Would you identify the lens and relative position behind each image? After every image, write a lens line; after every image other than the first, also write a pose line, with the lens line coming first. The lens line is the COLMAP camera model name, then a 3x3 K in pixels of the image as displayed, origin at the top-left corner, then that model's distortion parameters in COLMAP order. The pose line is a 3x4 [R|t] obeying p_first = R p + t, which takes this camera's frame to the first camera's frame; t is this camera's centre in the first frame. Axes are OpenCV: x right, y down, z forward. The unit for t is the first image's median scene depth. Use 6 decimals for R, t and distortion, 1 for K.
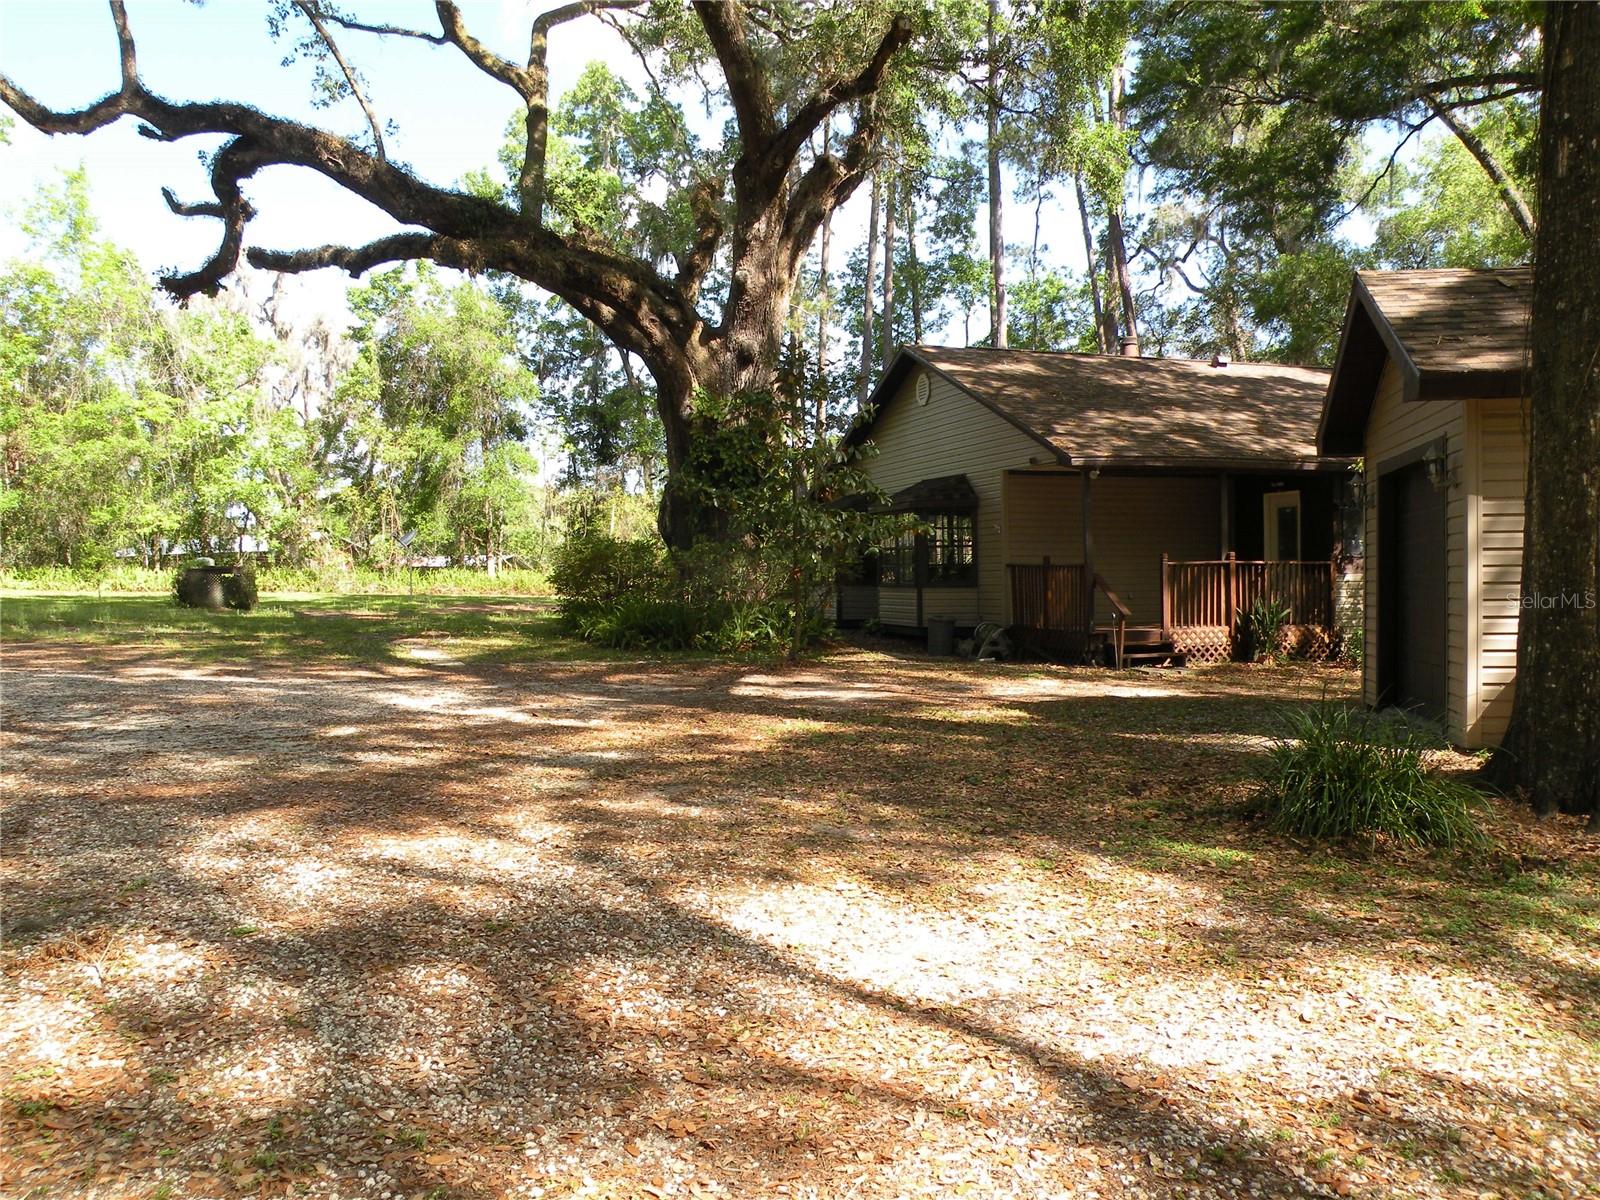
lens RADIAL K [[1316.4, 0, 796.2], [0, 1316.4, 613.1], [0, 0, 1]] dist [-0.149002, 0.152539]
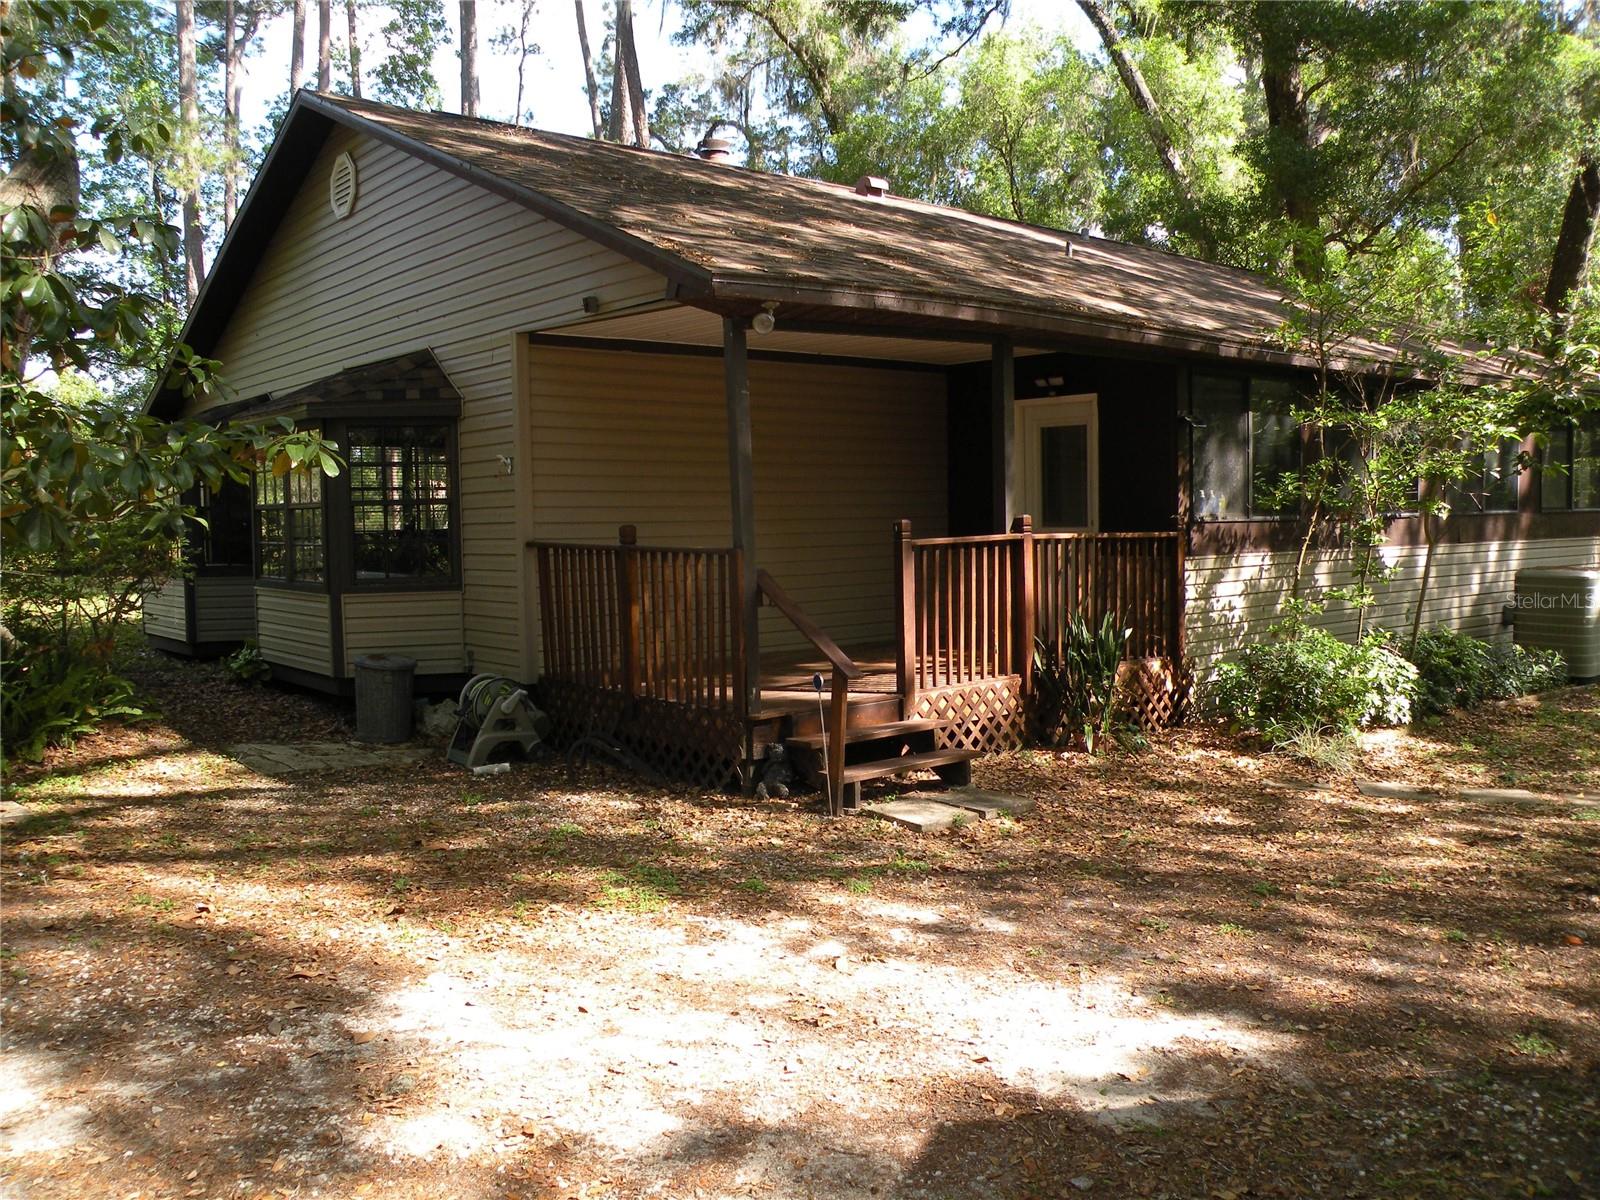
lens RADIAL K [[1316.4, 0, 796.2], [0, 1316.4, 613.1], [0, 0, 1]] dist [-0.149002, 0.152539]
pose [[0.920612, -0.032948, 0.389087, 0.069825], [0.016090, 0.998788, 0.046508, -0.032326], [-0.390148, -0.036555, 0.920026, 0.549618]]
